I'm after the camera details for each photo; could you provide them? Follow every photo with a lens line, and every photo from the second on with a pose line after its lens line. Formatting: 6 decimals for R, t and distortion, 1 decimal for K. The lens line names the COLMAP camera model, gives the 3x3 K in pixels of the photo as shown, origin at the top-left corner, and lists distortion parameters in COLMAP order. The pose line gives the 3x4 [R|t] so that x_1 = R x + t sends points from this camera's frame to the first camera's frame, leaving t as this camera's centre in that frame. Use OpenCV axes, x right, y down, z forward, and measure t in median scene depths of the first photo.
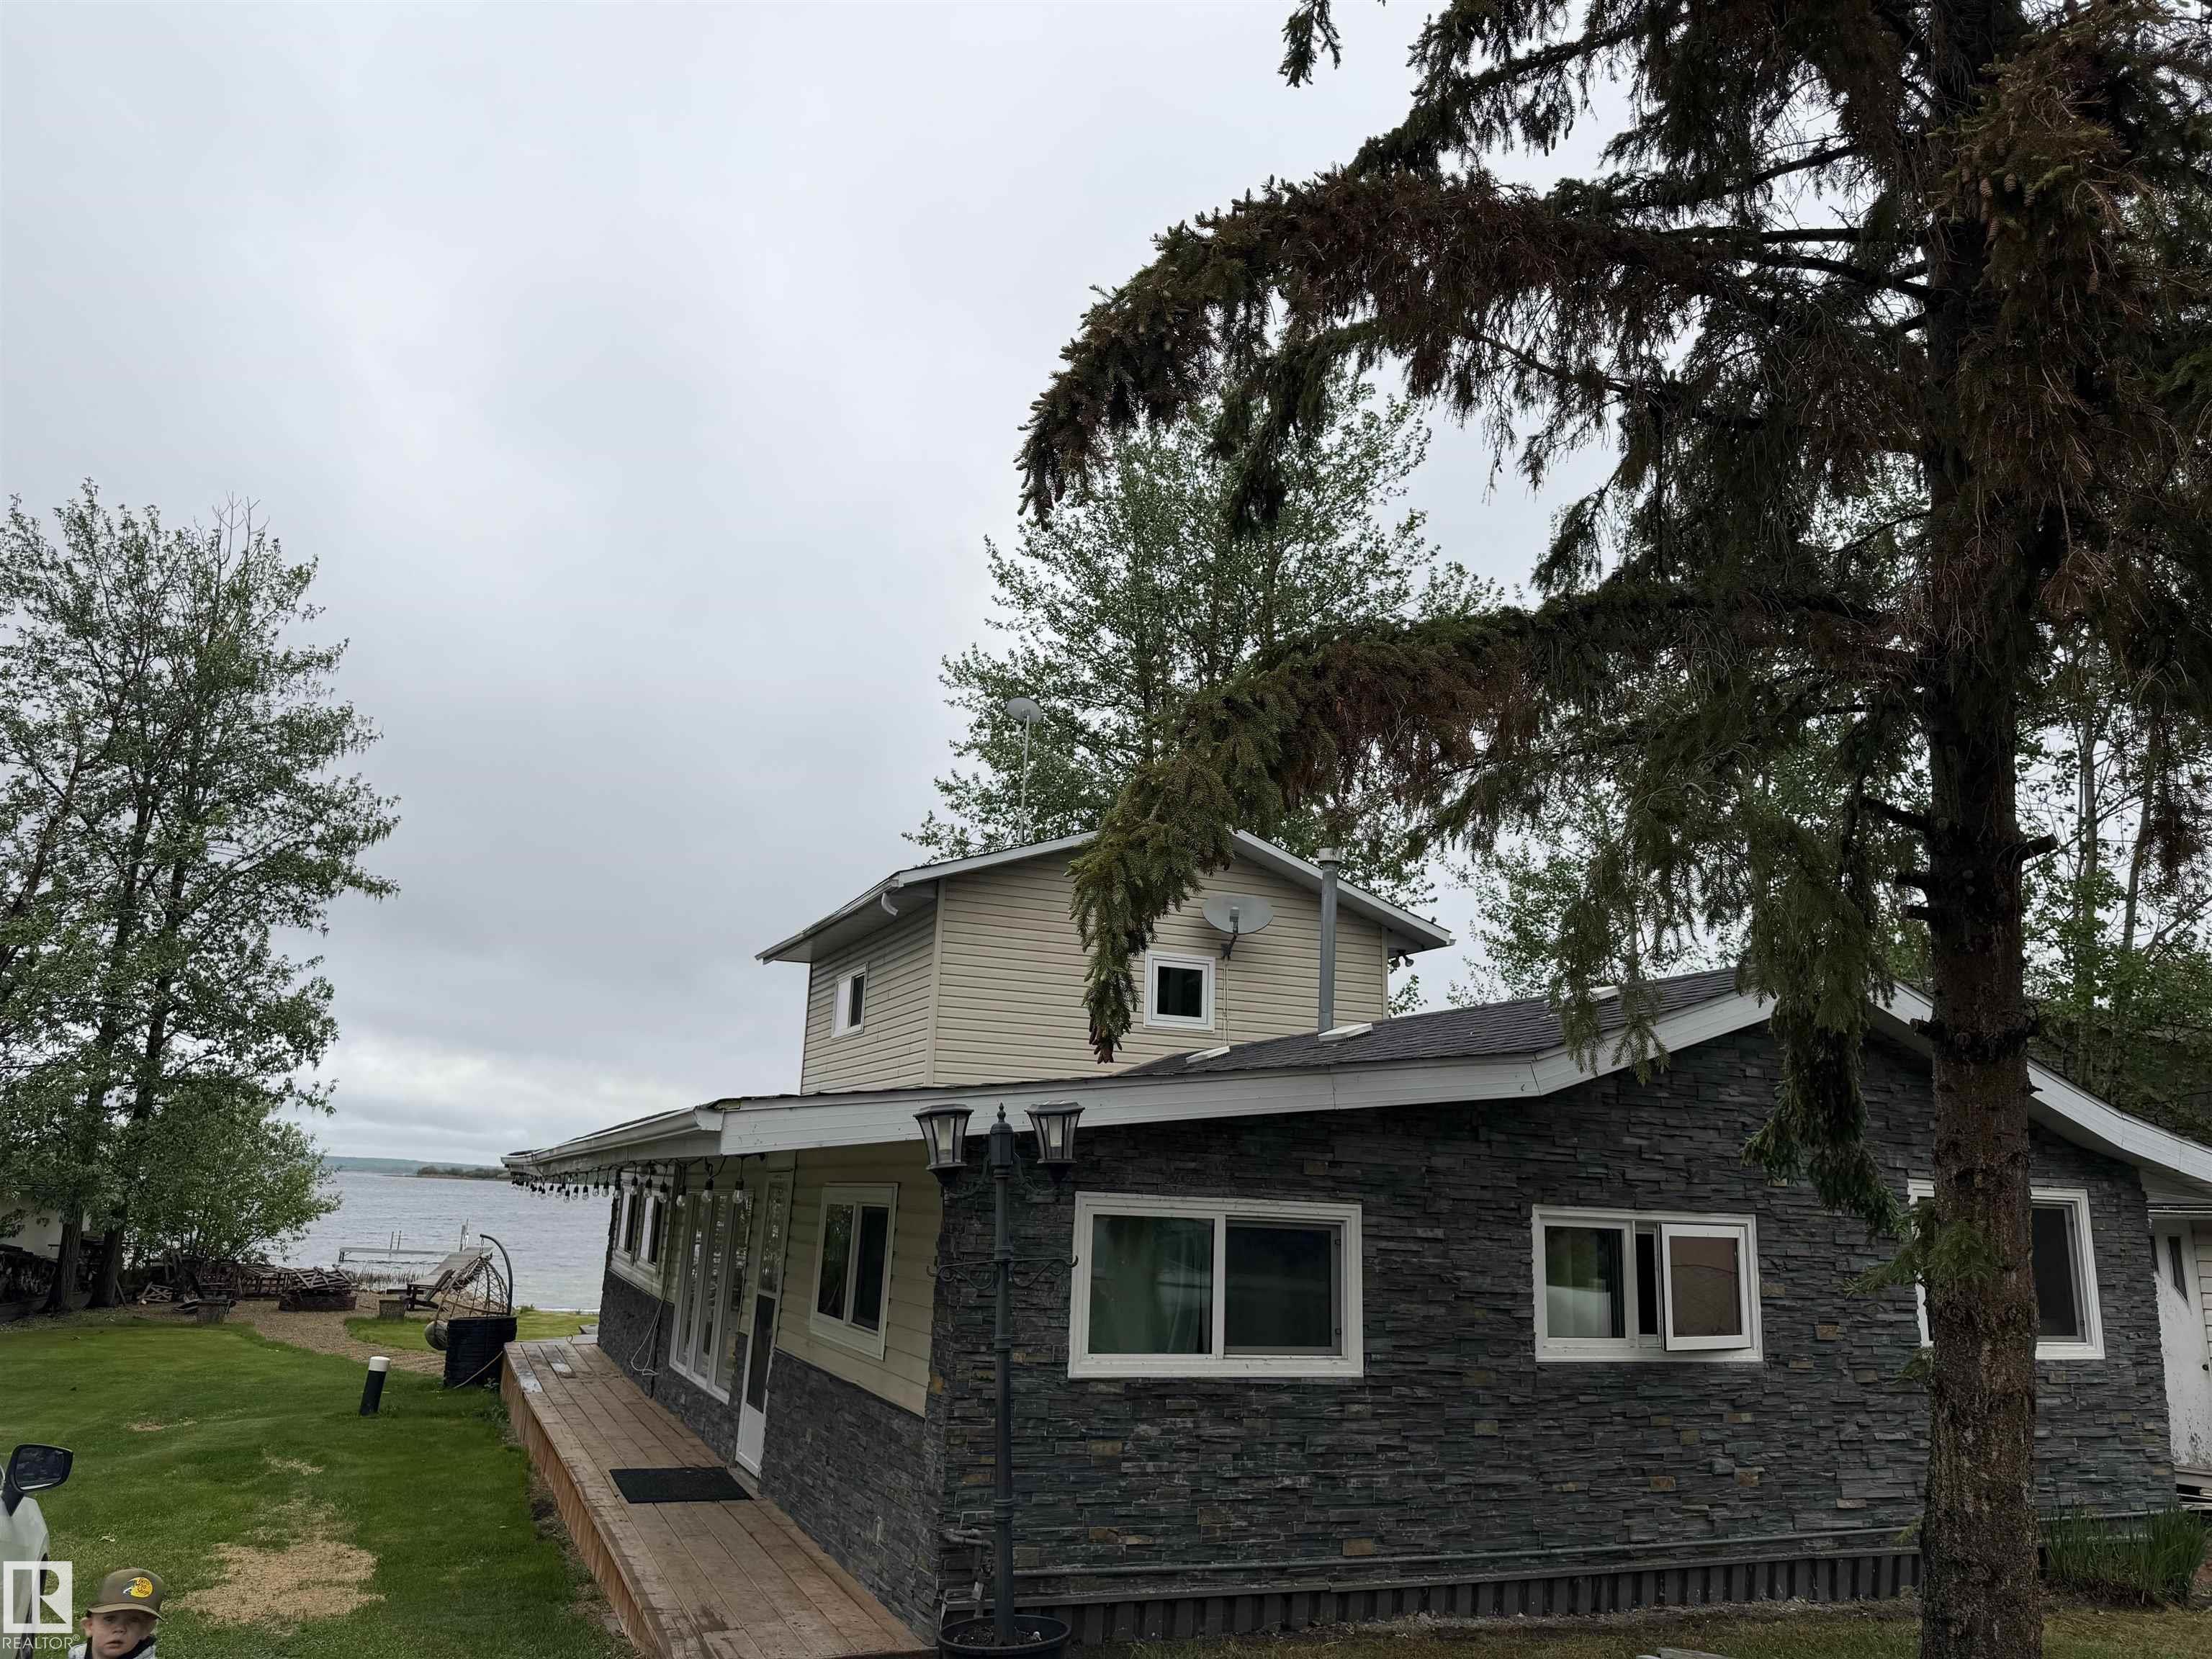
lens RADIAL K [[1558.4, 0, 1100.7], [0, 1558.4, 825.2], [0, 0, 1]] dist [0.024586, -0.039391]
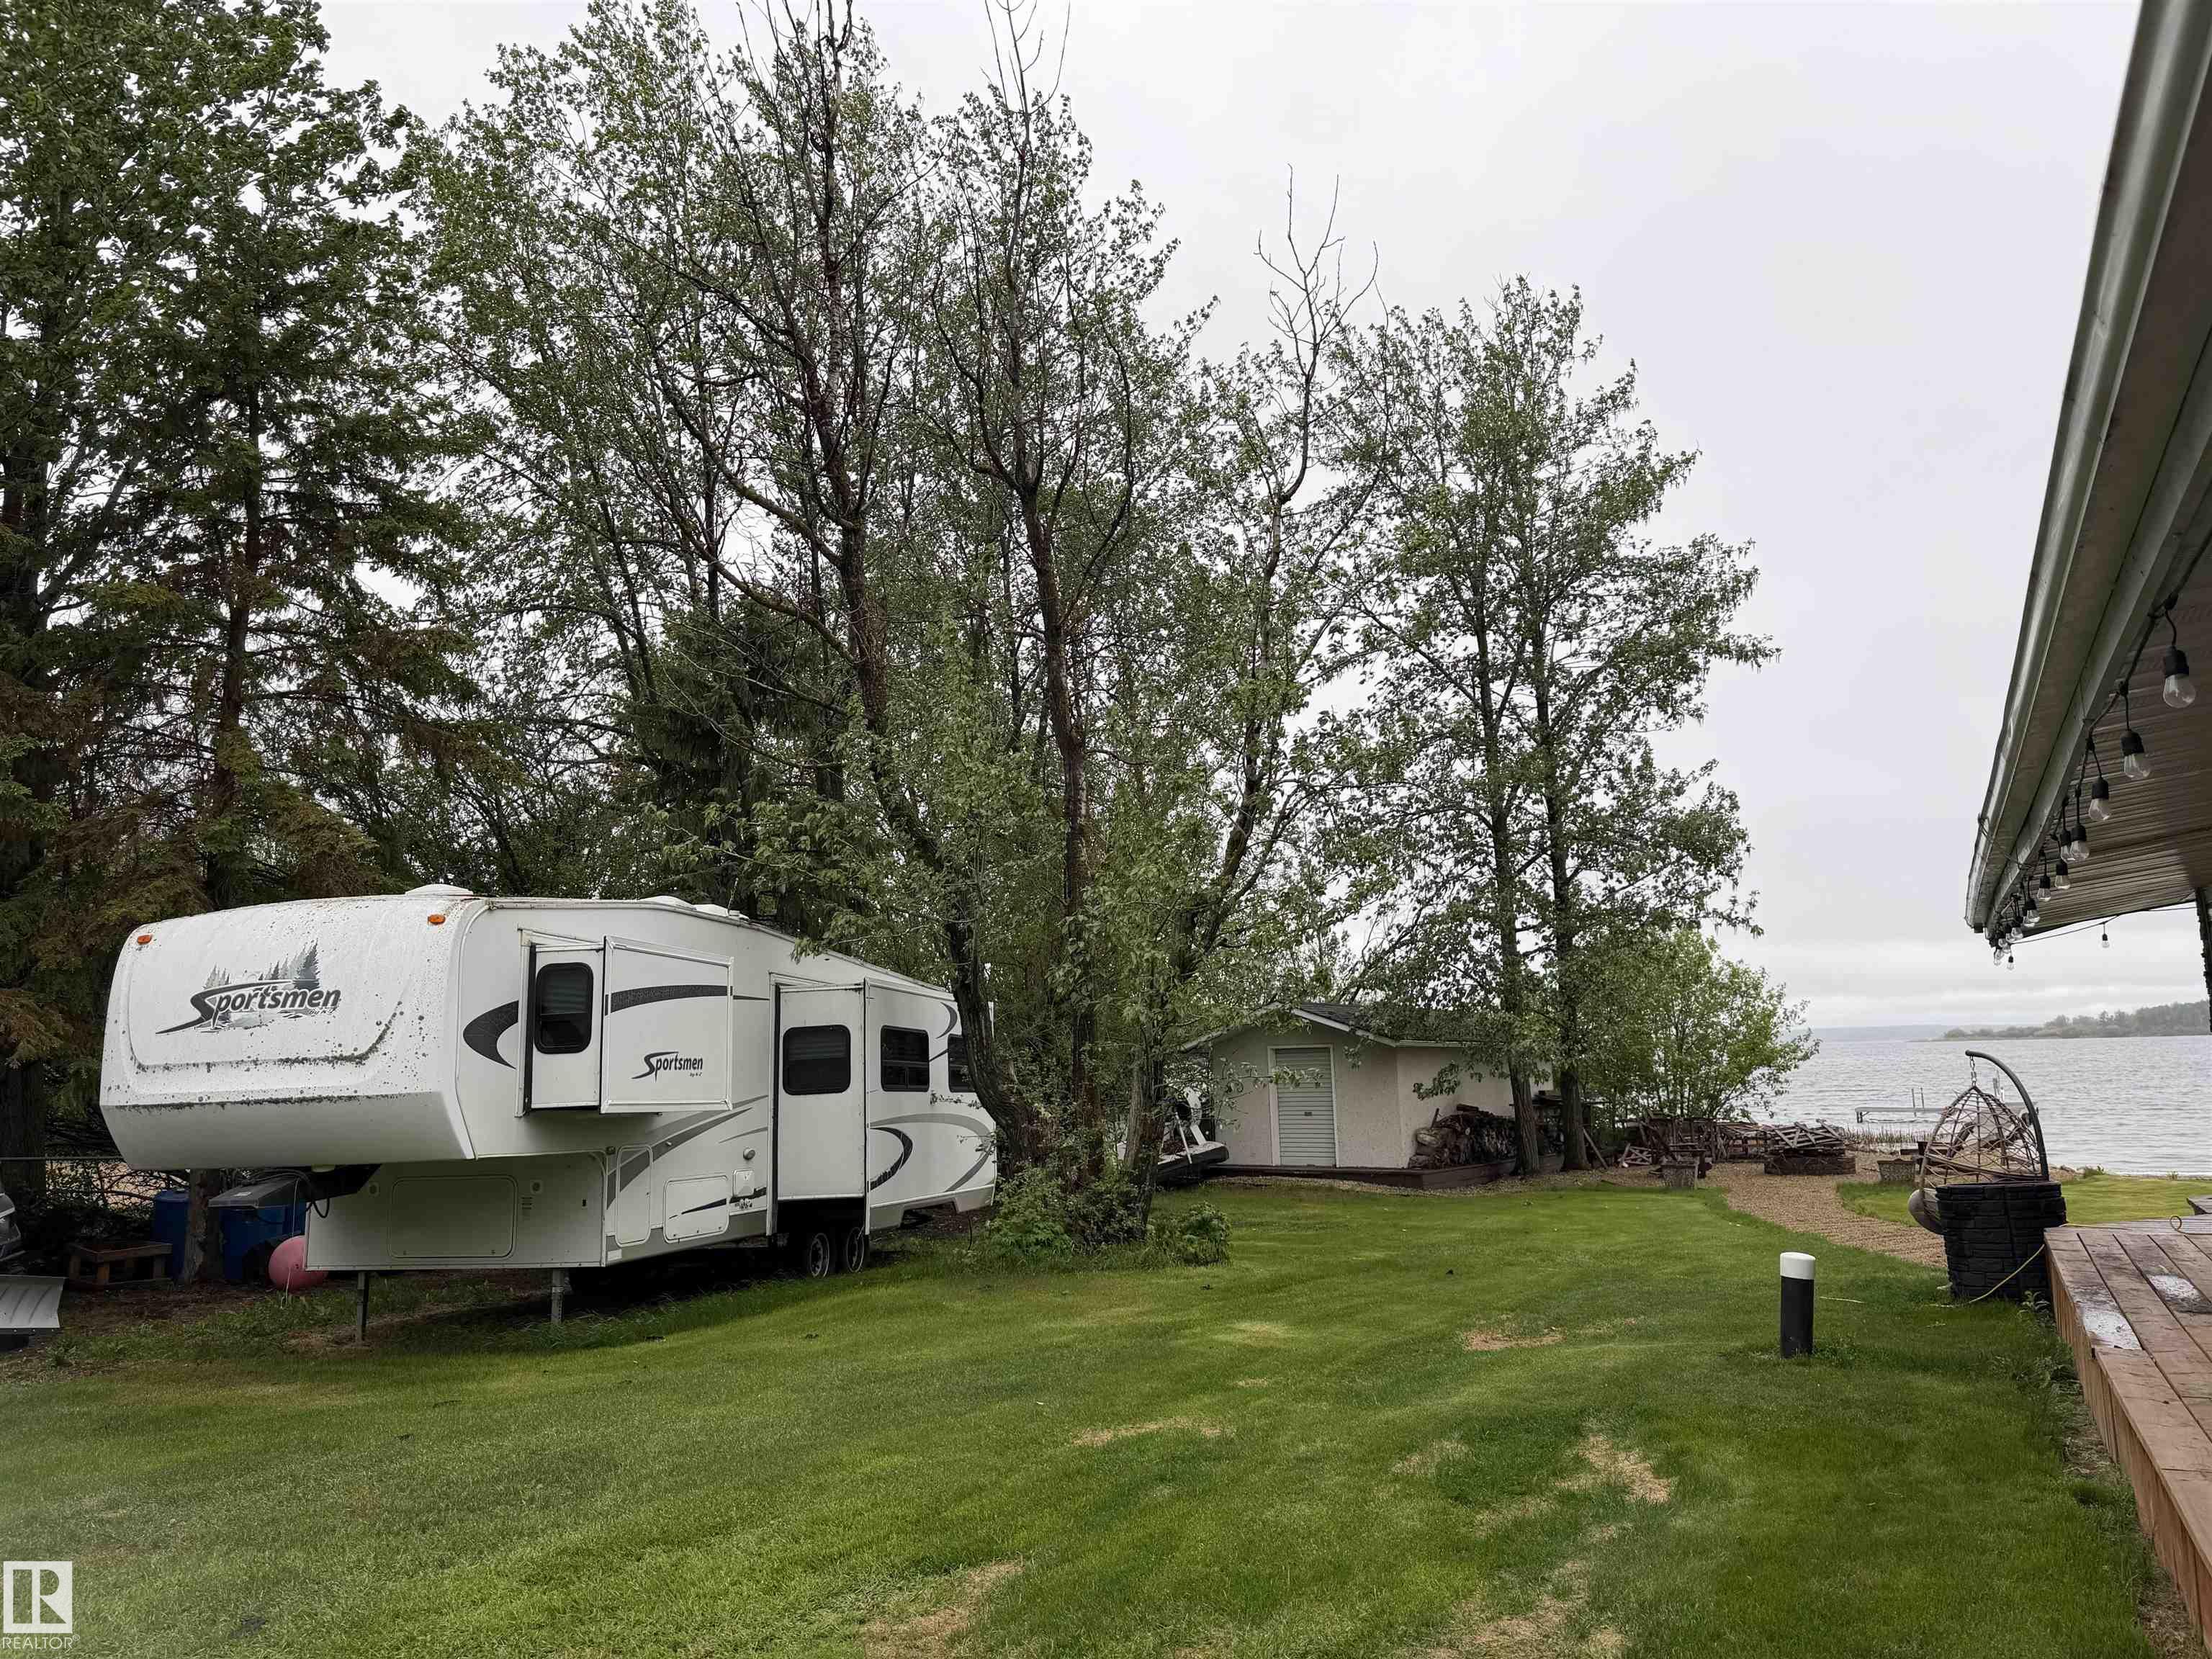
lens RADIAL K [[1558.4, 0, 1092.0], [0, 1558.4, 817.7], [0, 0, 1]] dist [0.024586, -0.039391]
pose [[0.621802, -0.170502, -0.764389, -0.078578], [0.228129, 0.973122, -0.031487, 0.071294], [0.749213, -0.154800, 0.643986, 0.227721]]
